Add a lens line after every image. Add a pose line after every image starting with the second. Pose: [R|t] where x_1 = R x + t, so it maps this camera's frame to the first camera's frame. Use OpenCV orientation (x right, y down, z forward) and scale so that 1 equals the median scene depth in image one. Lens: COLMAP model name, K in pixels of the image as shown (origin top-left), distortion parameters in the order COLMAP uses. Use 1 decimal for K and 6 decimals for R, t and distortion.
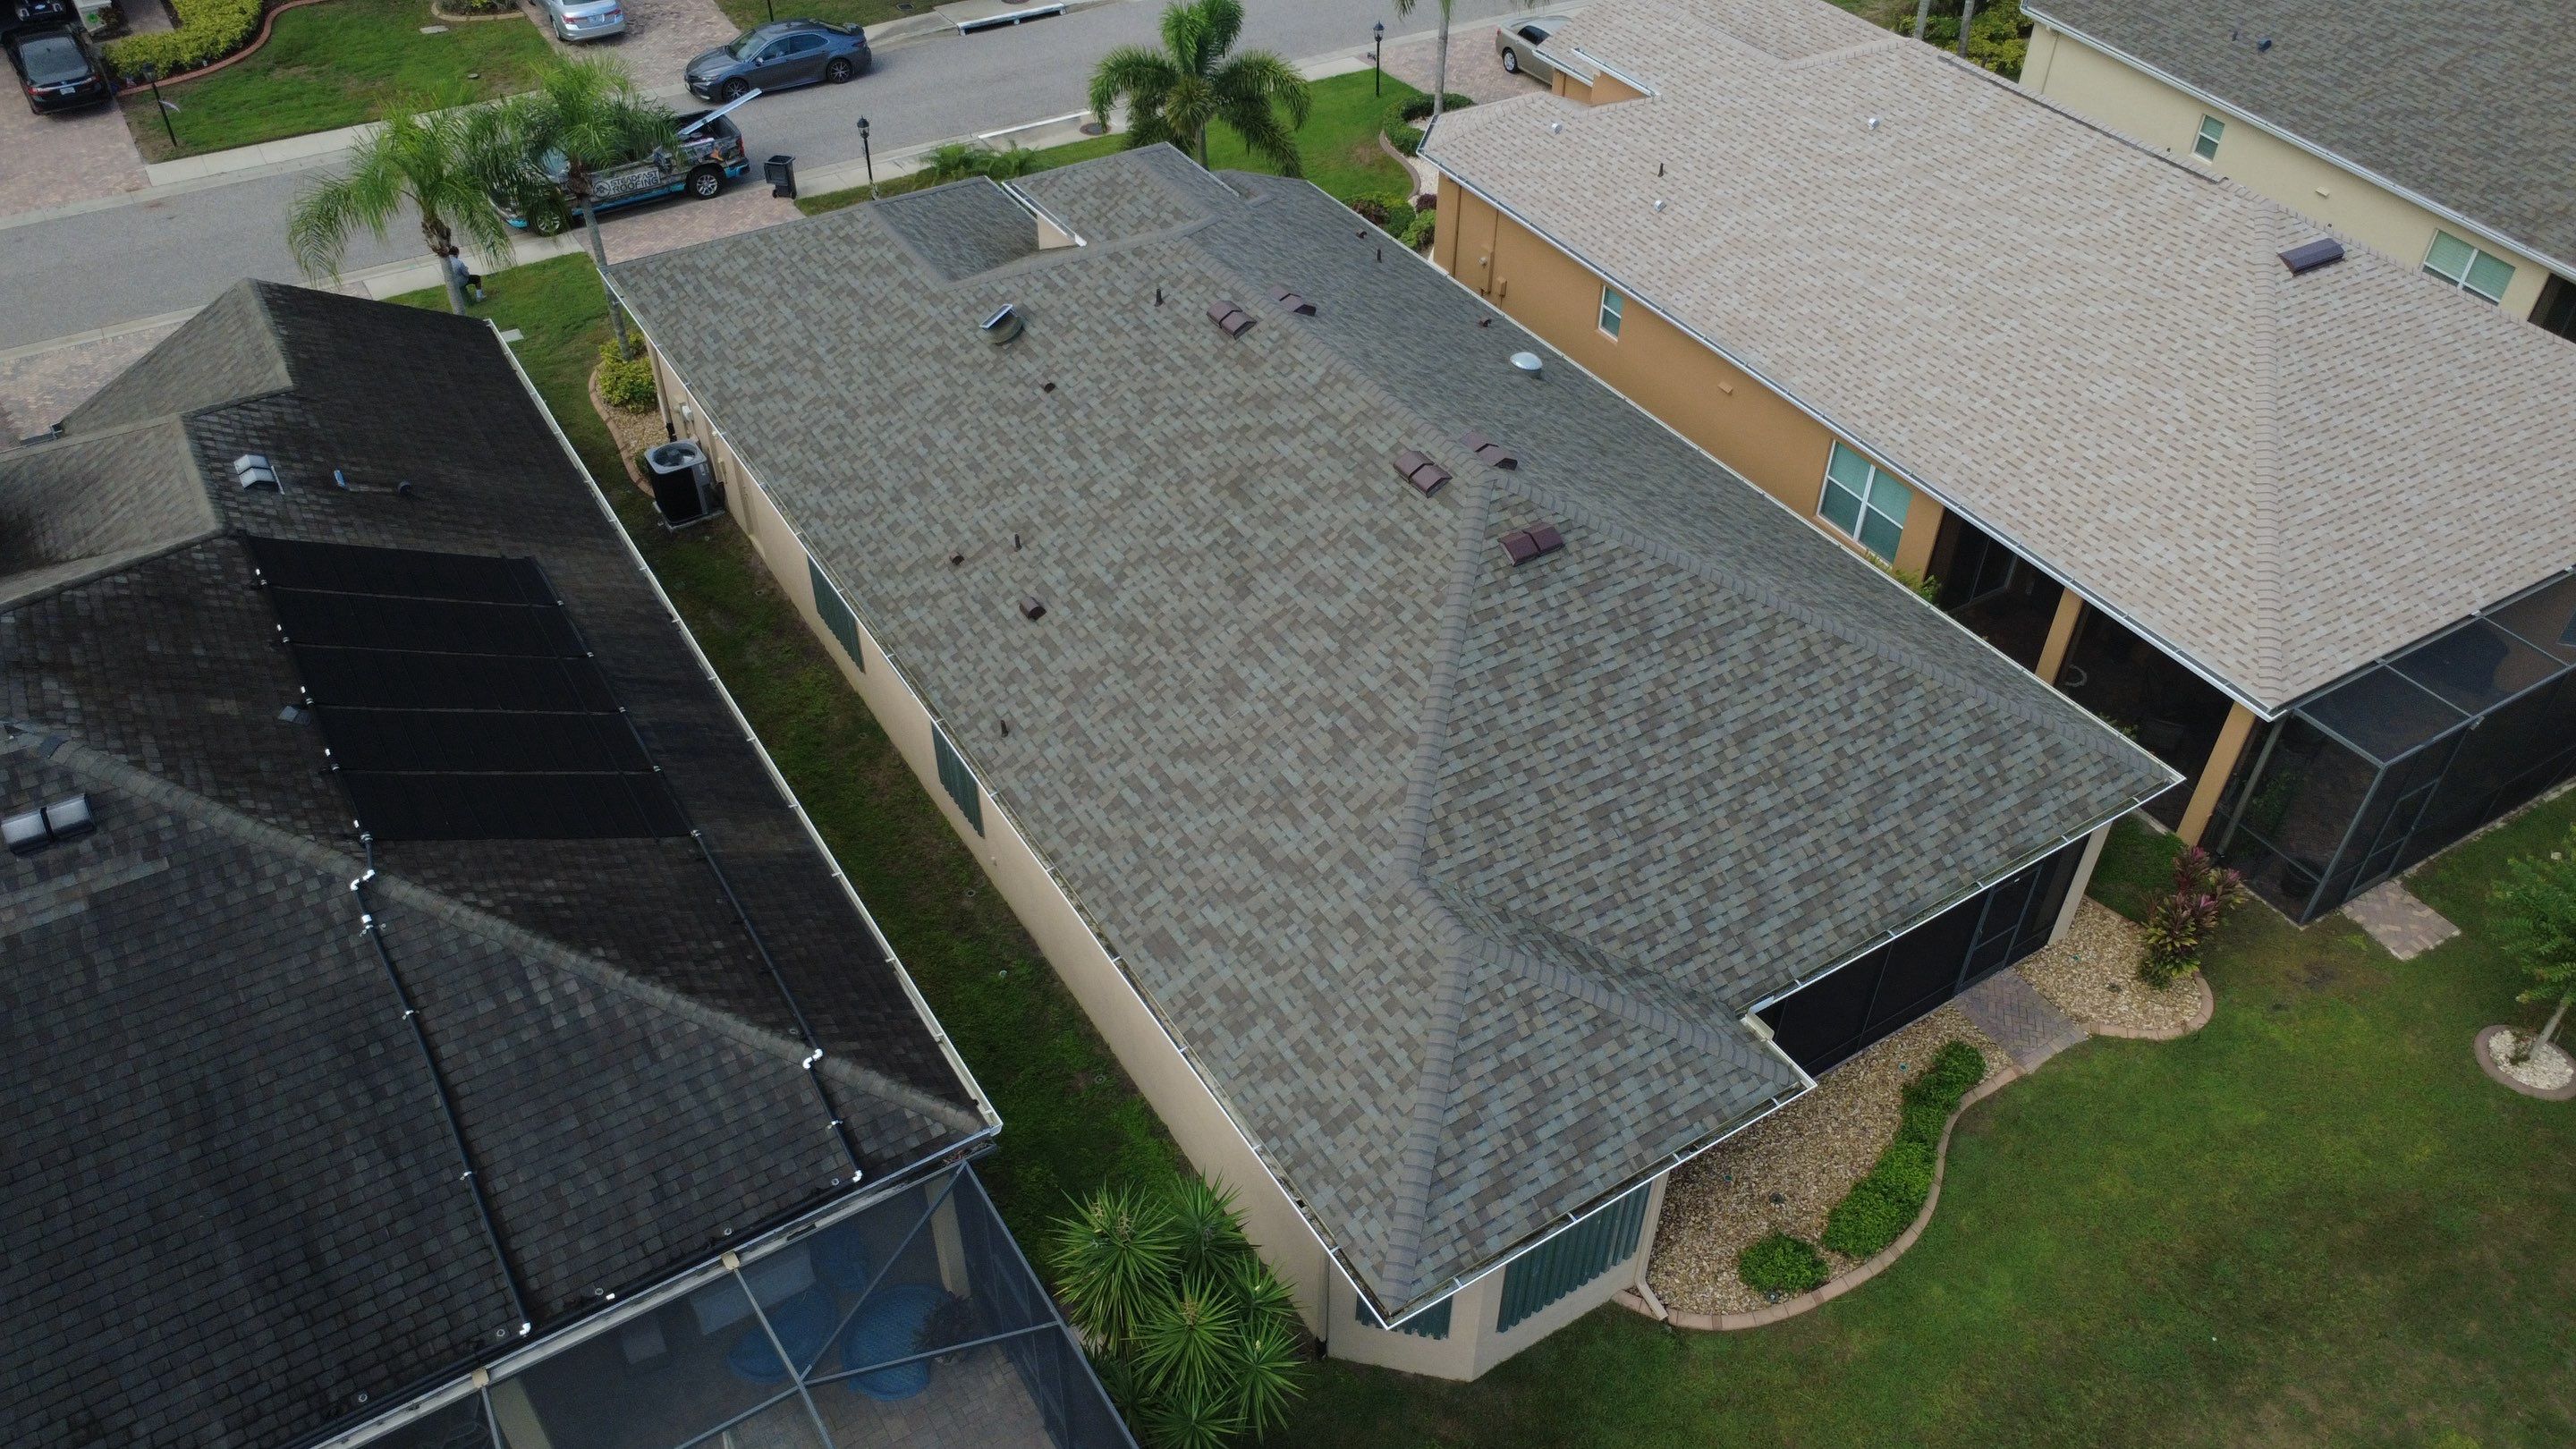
lens RADIAL K [[1870.9, 0, 1283.3], [0, 1870.9, 718.7], [0, 0, 1]] dist [-0.001027, 0.003063]
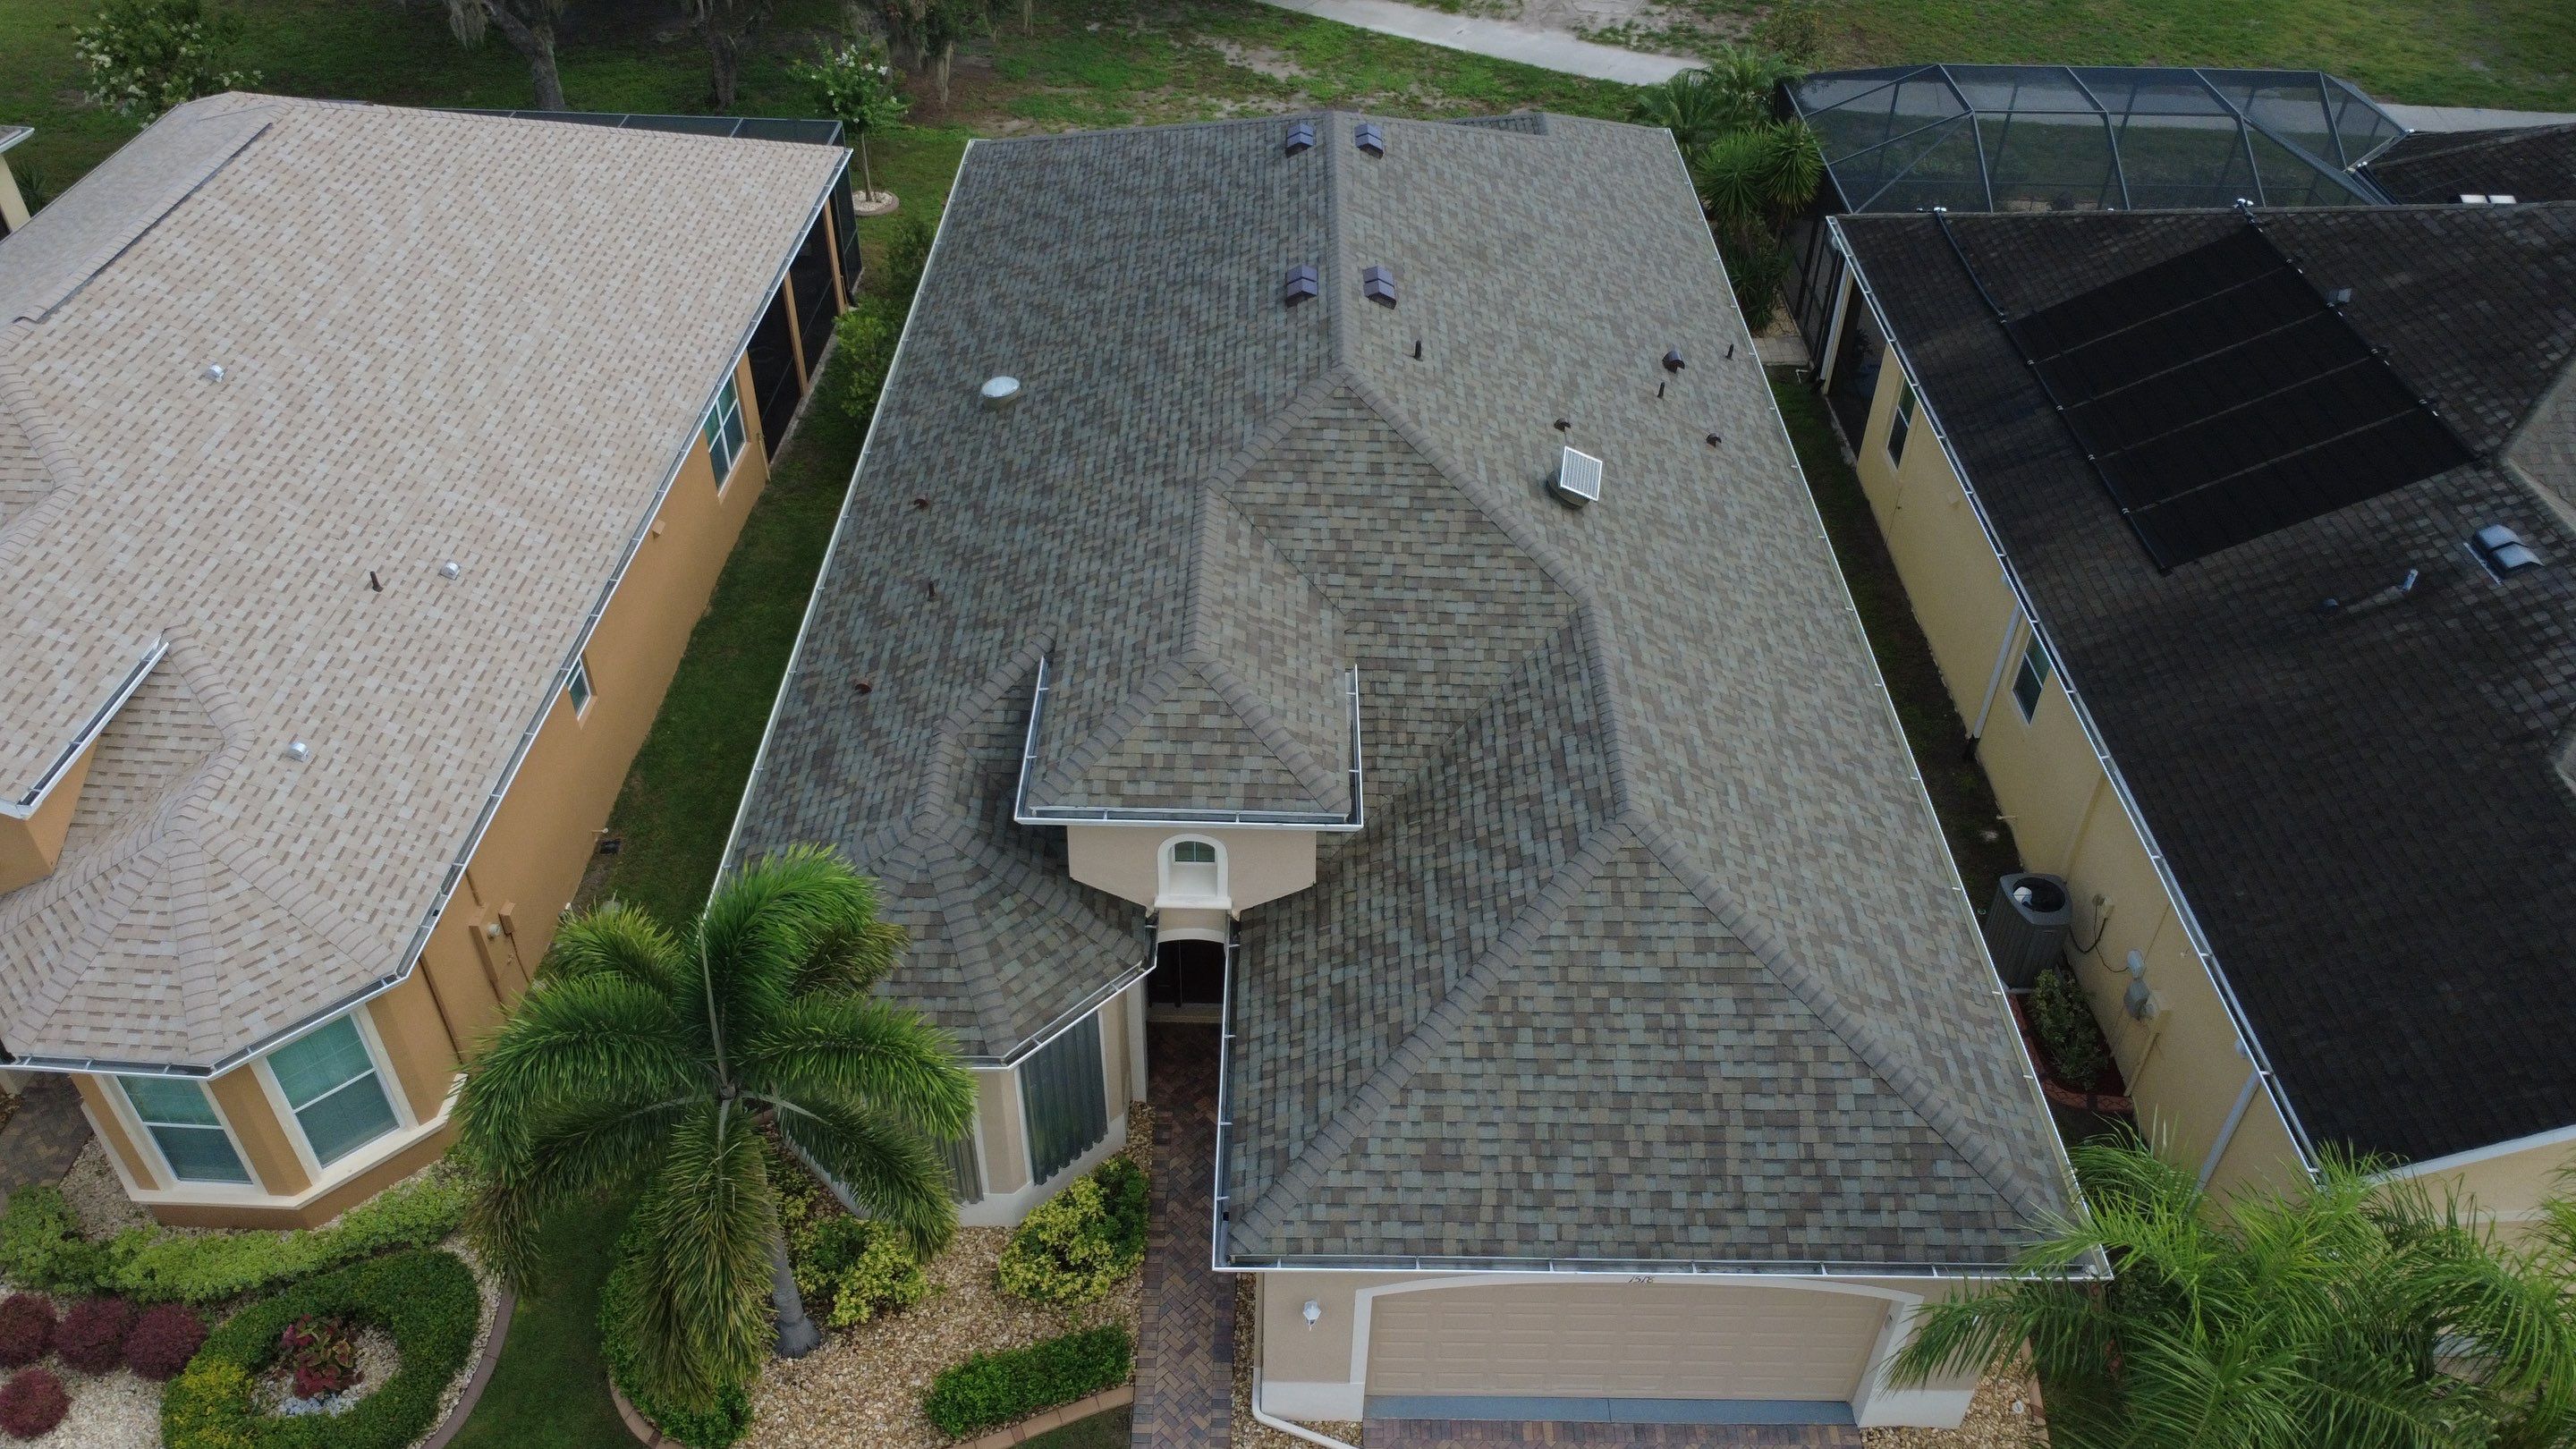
lens RADIAL K [[1870.9, 0, 1283.0], [0, 1870.9, 724.1], [0, 0, 1]] dist [-0.001027, 0.003063]
pose [[-0.841419, -0.361229, 0.401905, -0.490458], [0.333771, 0.237506, 0.912243, -1.153821], [-0.424983, 0.901723, -0.079274, 1.487113]]
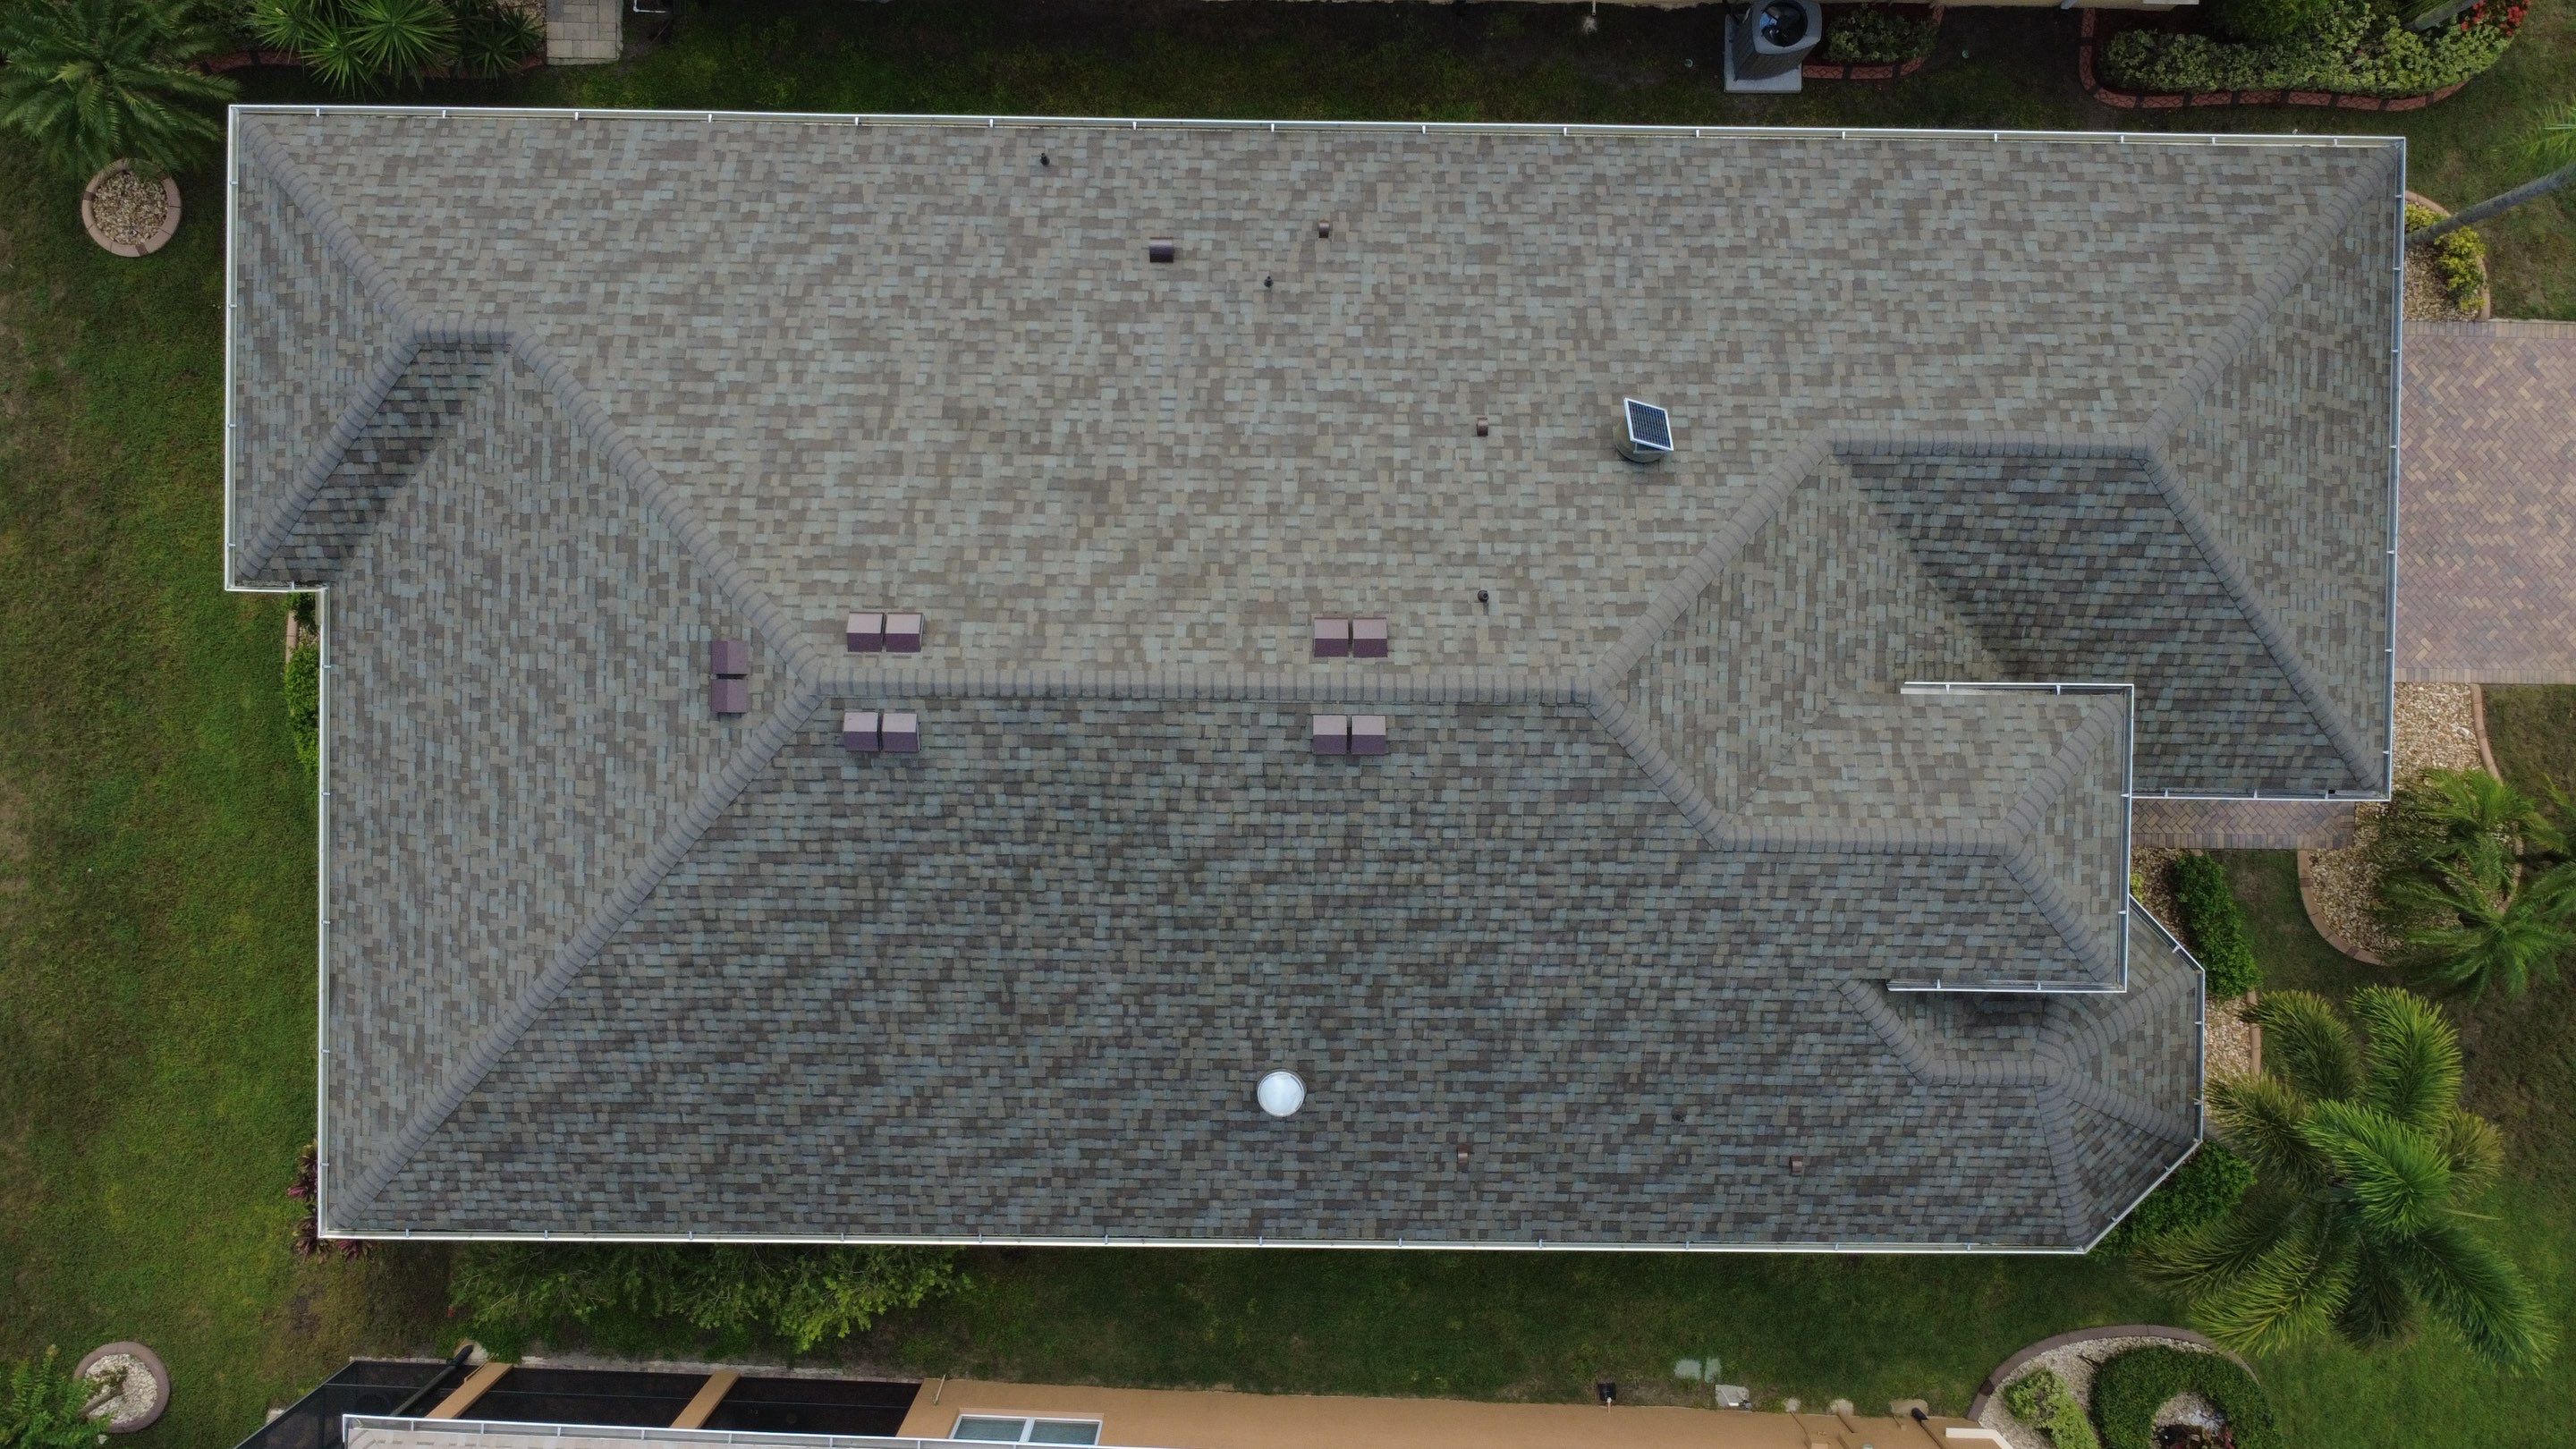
lens RADIAL K [[1870.9, 0, 1285.9], [0, 1870.9, 721.2], [0, 0, 1]] dist [-0.001027, 0.003063]
pose [[-0.543537, 0.839385, -0.000236, 0.014533], [-0.556068, -0.359866, 0.749189, -0.863226], [0.628774, 0.407343, 0.662356, 0.616747]]
